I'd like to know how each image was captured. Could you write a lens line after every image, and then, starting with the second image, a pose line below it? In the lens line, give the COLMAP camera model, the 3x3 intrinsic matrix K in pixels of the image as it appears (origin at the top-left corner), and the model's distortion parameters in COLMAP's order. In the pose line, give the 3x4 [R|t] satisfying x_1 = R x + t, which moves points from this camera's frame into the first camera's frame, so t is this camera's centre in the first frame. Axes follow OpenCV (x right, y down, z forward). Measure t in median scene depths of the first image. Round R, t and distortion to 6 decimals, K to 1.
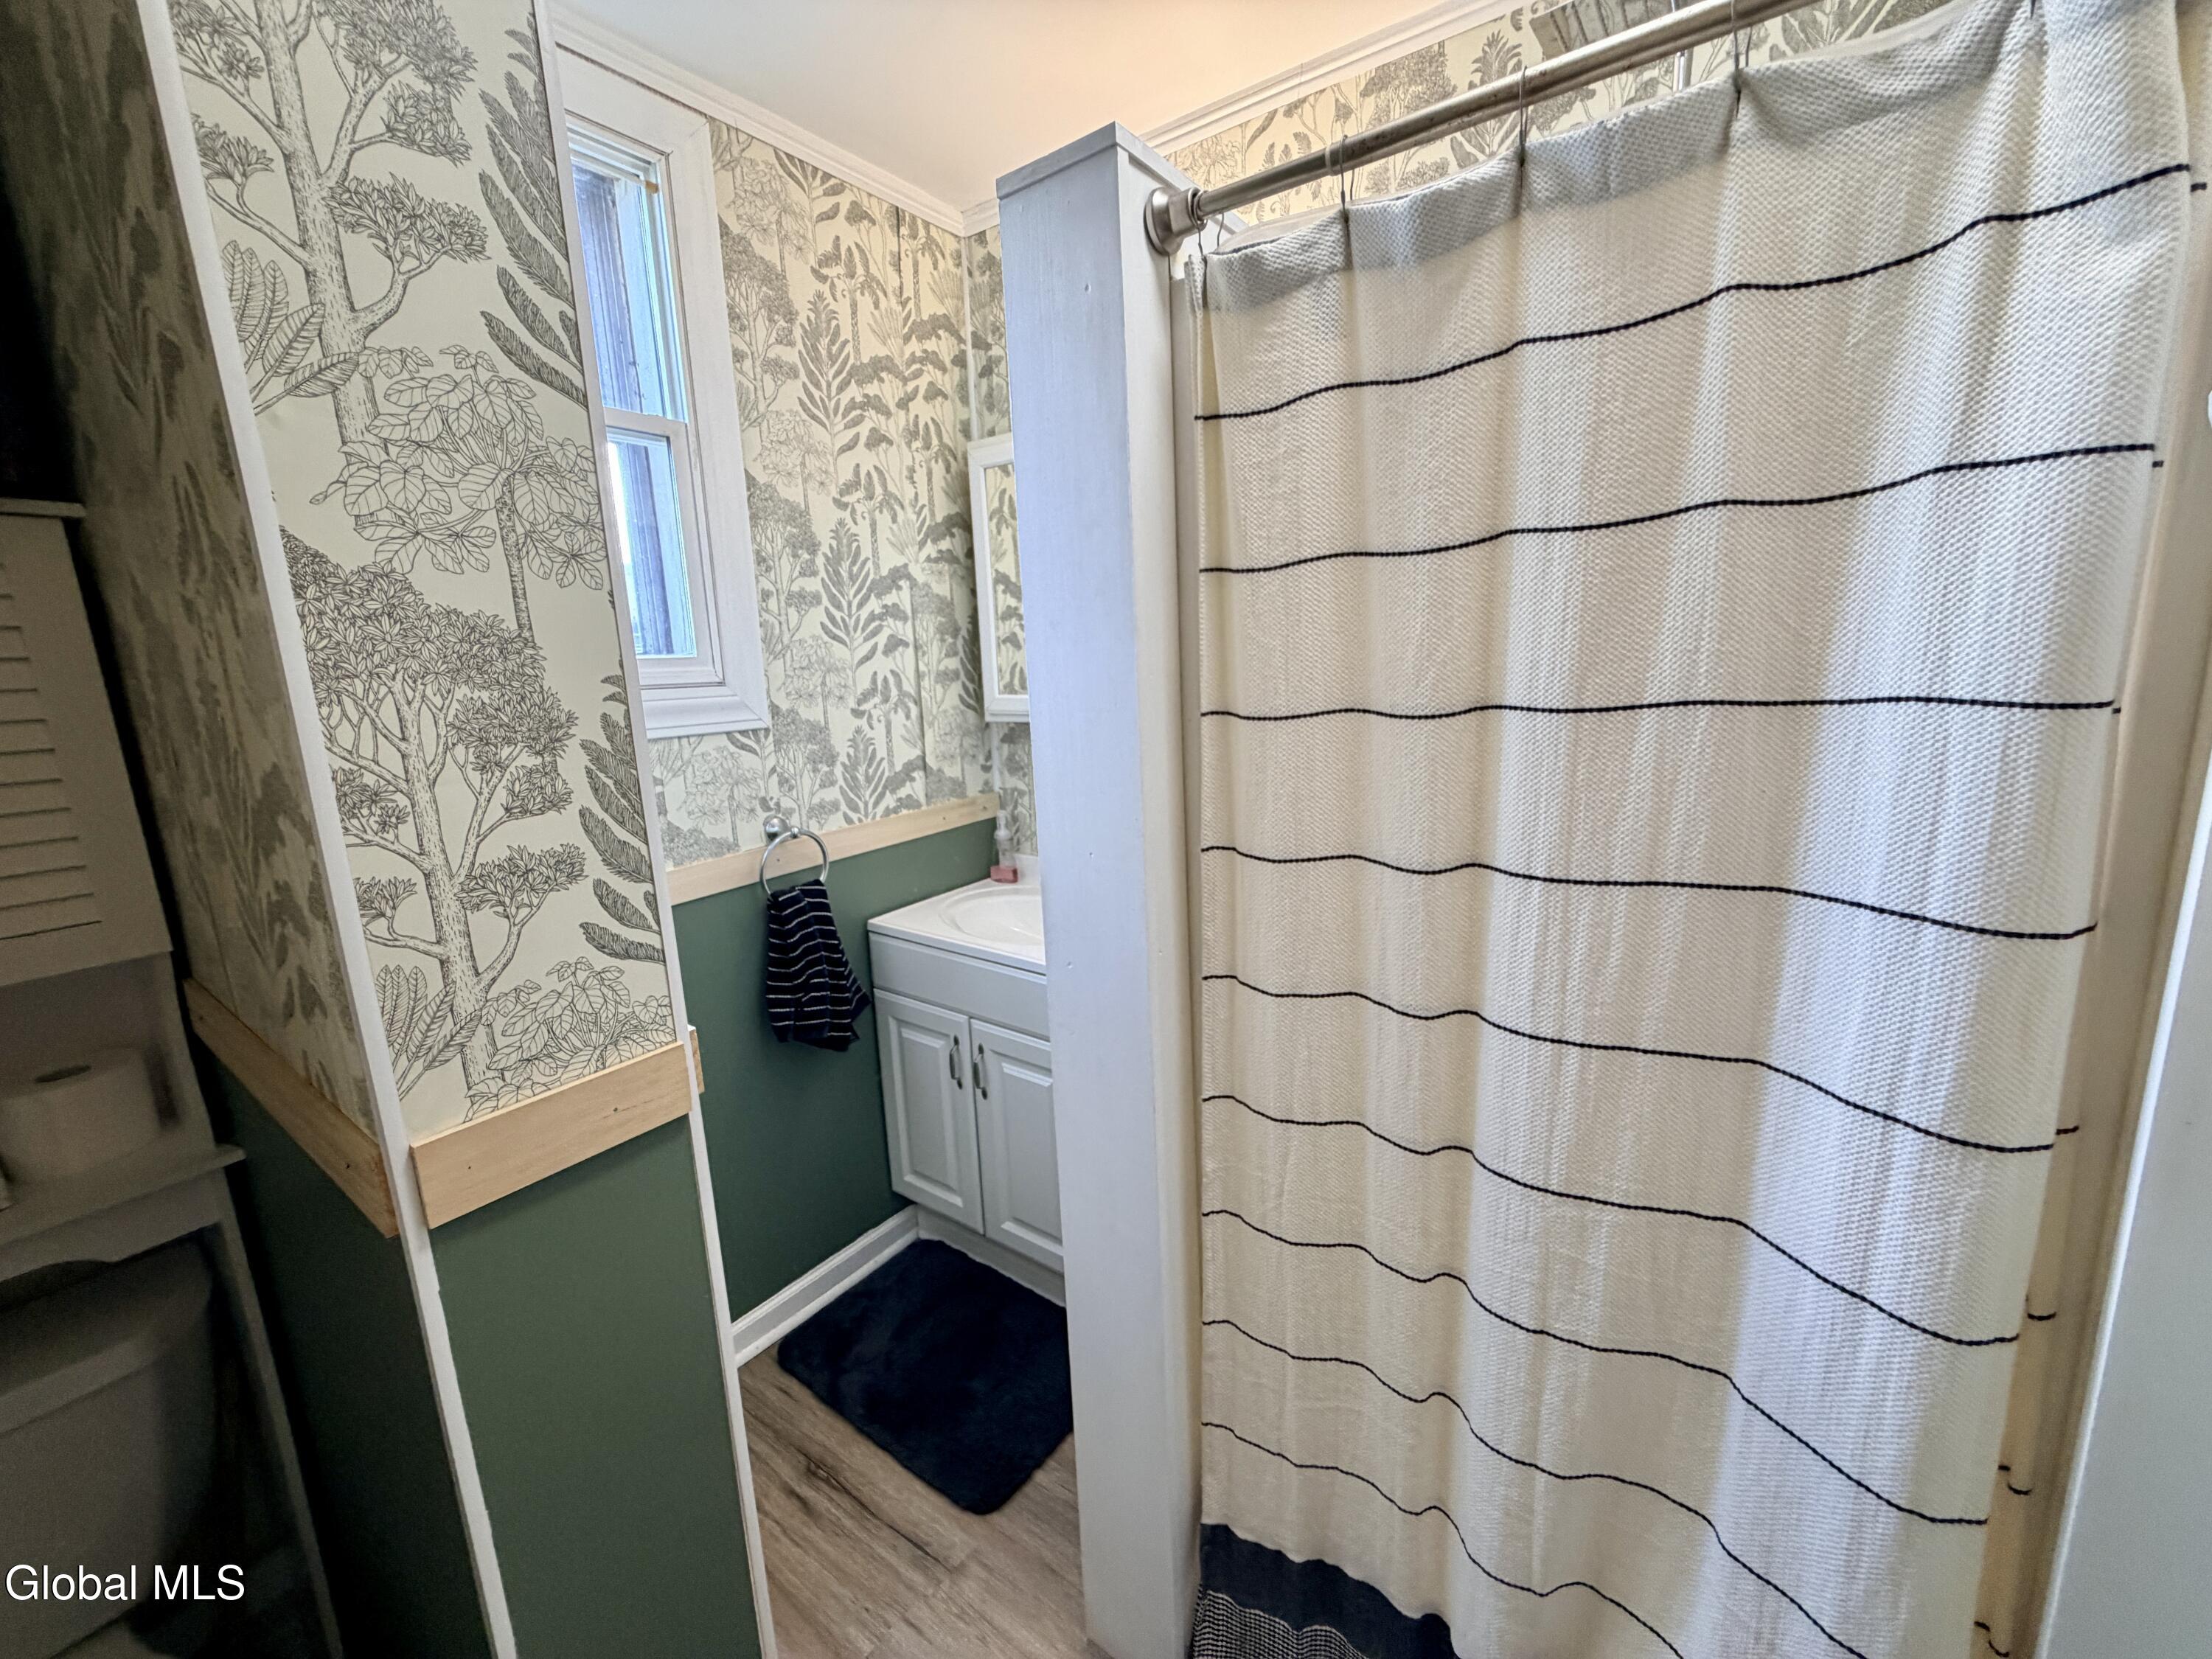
lens RADIAL K [[880.6, 0, 1101.7], [0, 880.6, 823.3], [0, 0, 1]] dist [0.000168, -0.000139]
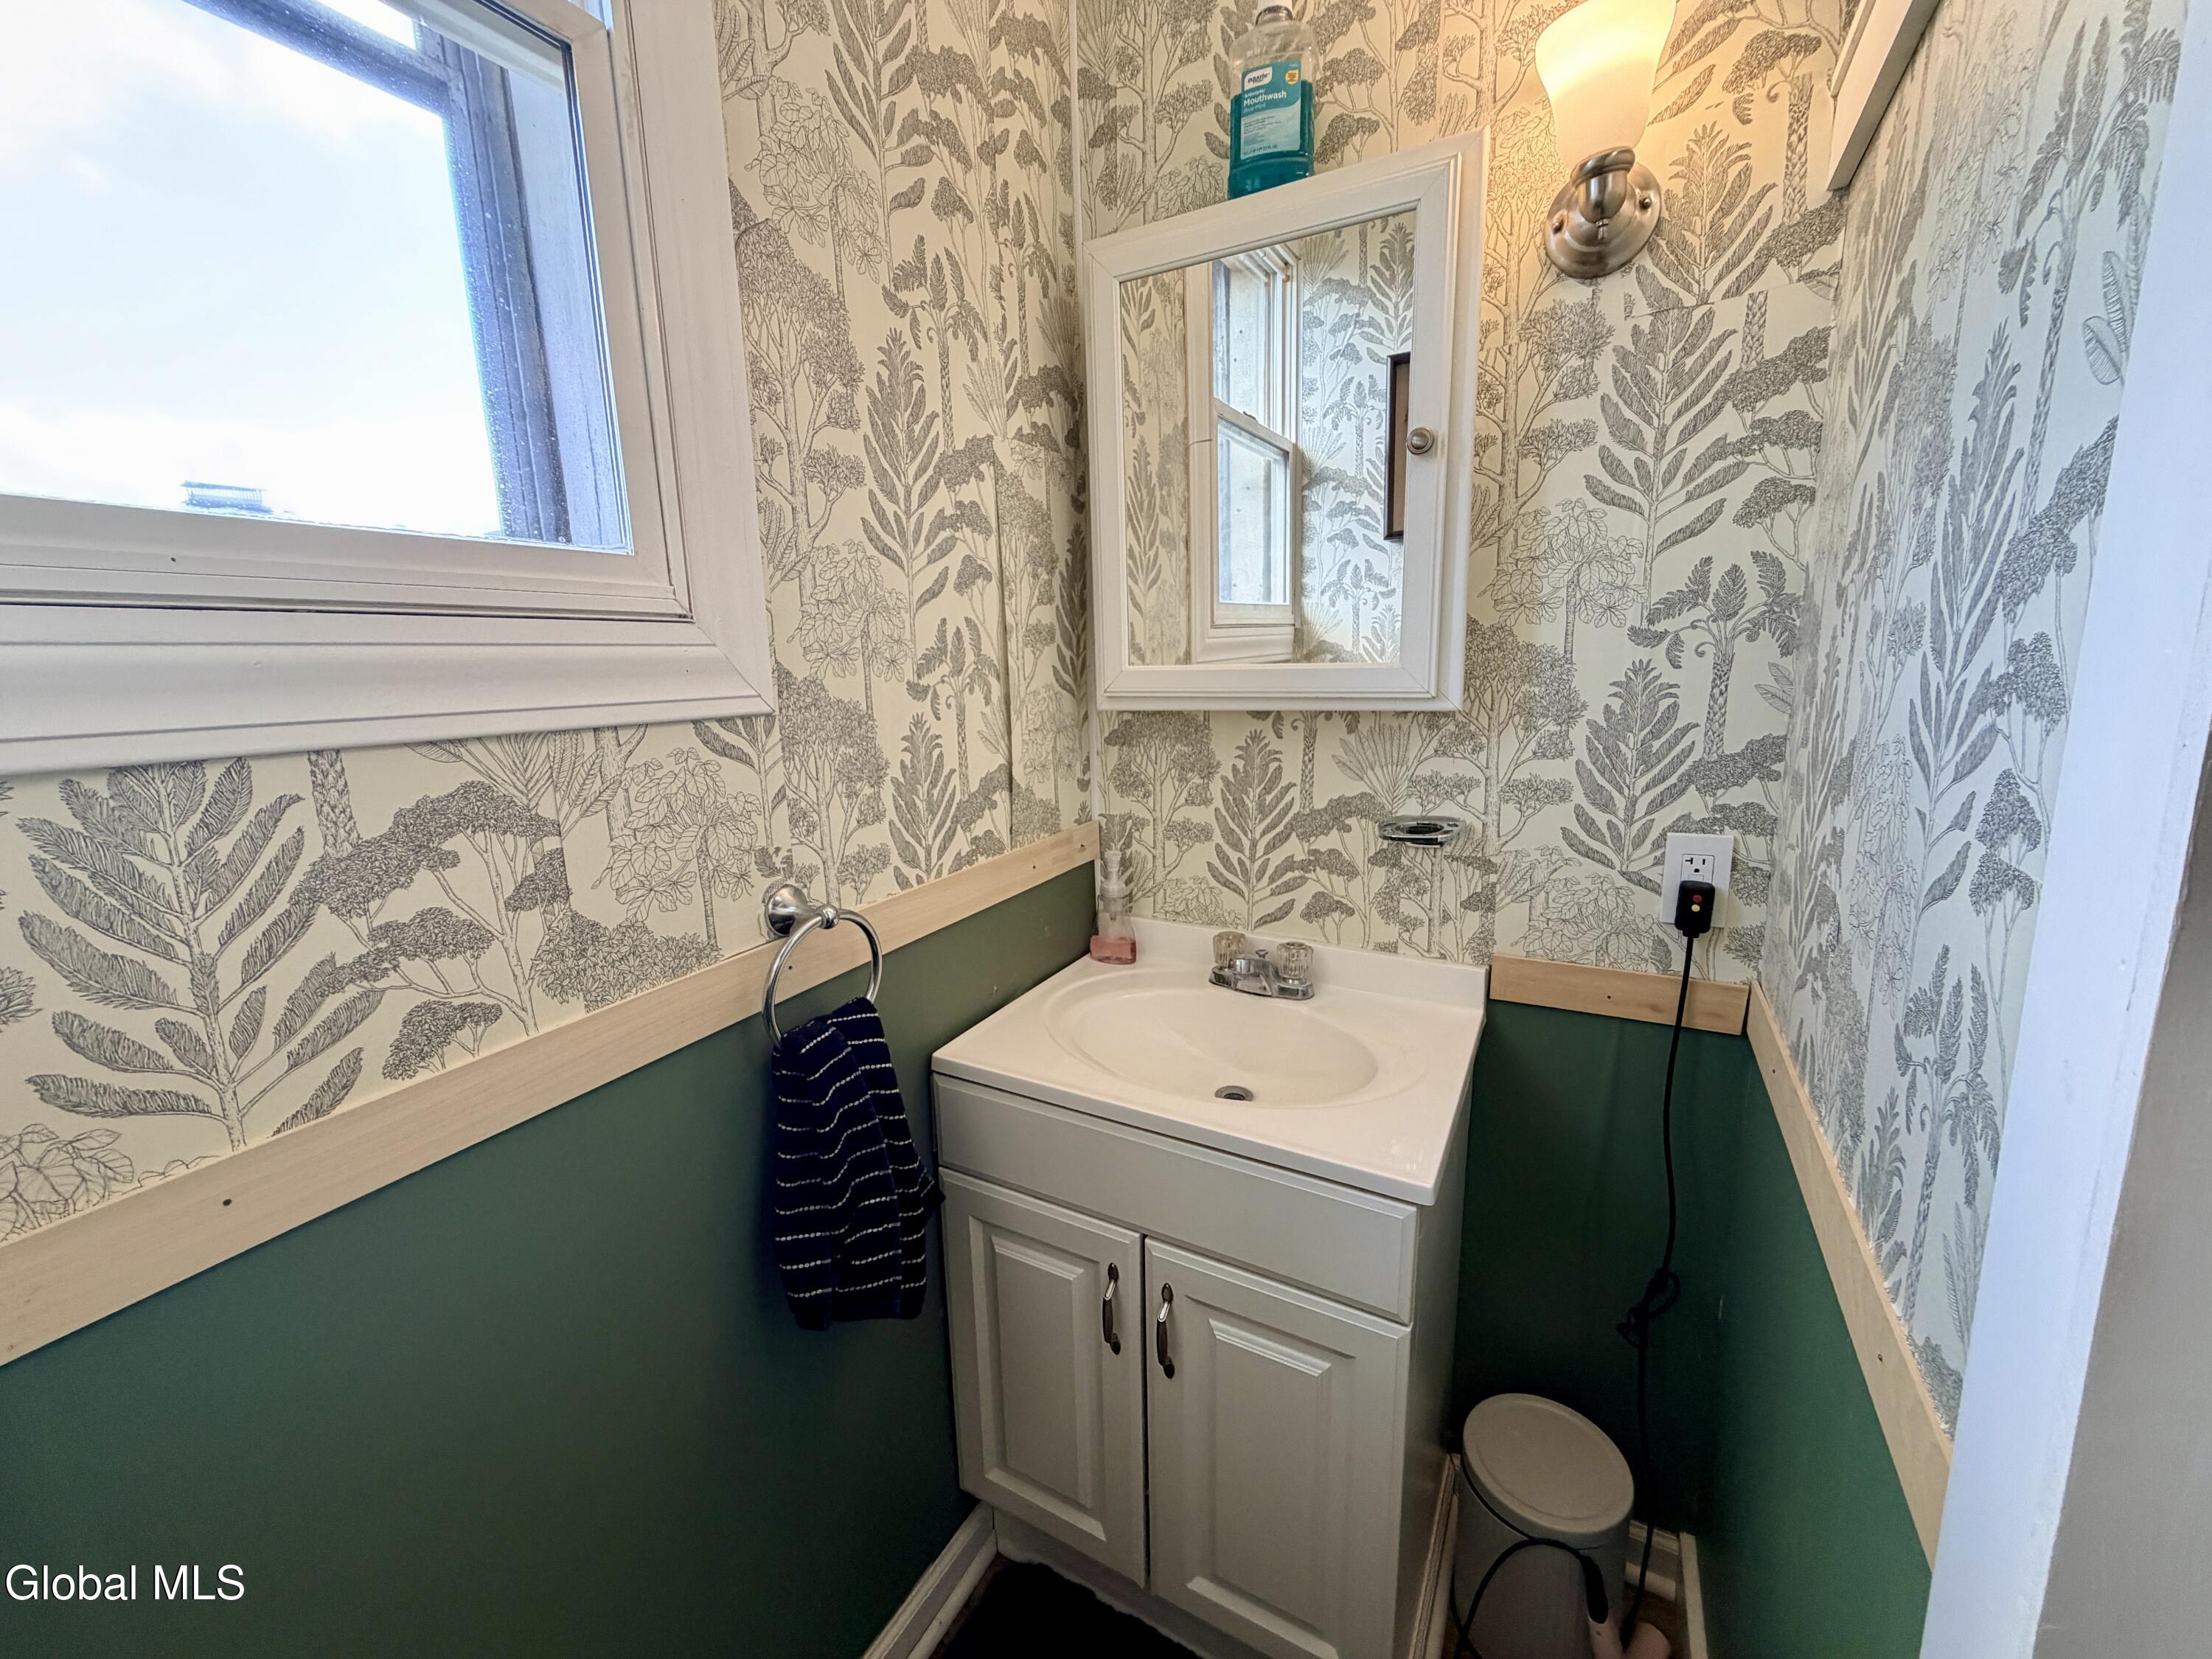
lens RADIAL K [[880.6, 0, 1100.8], [0, 880.6, 828.7], [0, 0, 1]] dist [0.000168, -0.000139]
pose [[0.993038, -0.009394, 0.117416, -0.223836], [0.009177, 0.999955, 0.002384, -0.036519], [-0.117433, -0.001290, 0.993080, 0.420479]]
